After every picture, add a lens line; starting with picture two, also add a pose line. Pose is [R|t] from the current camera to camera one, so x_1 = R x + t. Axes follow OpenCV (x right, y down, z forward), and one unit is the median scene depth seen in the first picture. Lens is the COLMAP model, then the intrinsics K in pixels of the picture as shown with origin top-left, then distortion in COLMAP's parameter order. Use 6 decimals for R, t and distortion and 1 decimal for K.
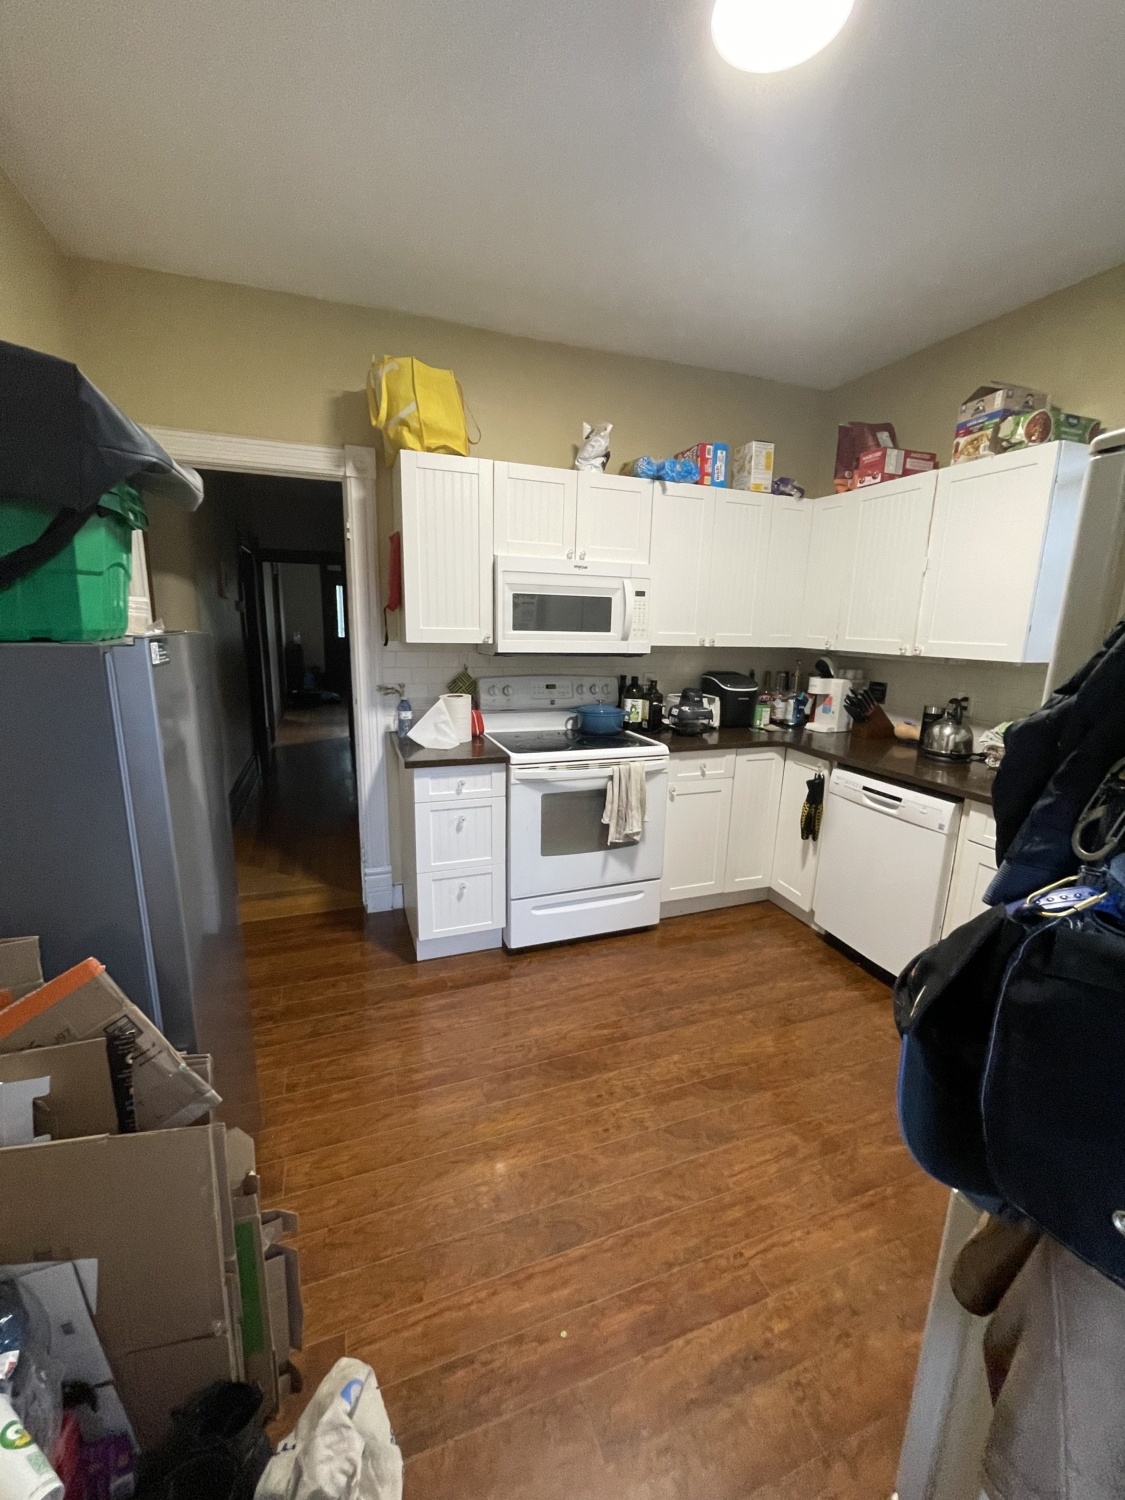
lens RADIAL K [[608.1, 0, 567.1], [0, 608.1, 750.3], [0, 0, 1]] dist [-0.002870, -0.000071]
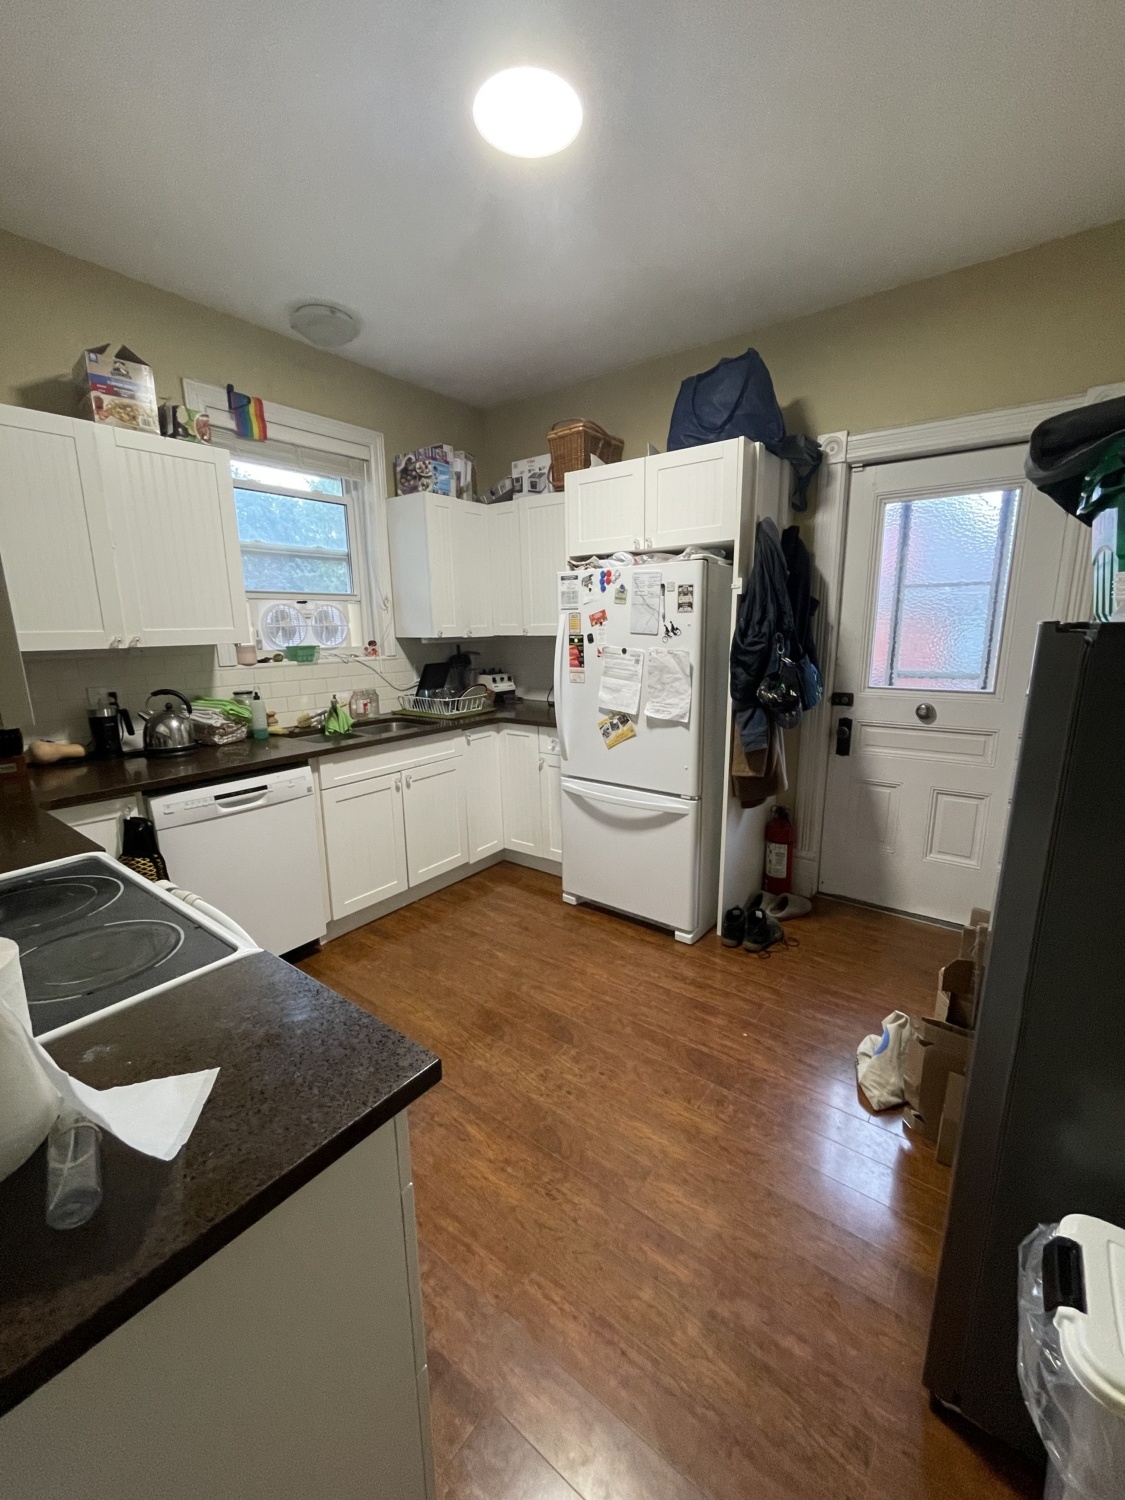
lens RADIAL K [[608.1, 0, 570.3], [0, 608.1, 748.4], [0, 0, 1]] dist [-0.002870, -0.000071]
pose [[-0.529641, -0.188371, 0.827041, -0.524018], [0.176181, 0.929334, 0.324497, -0.211452], [-0.829723, 0.317576, -0.459026, 1.022015]]
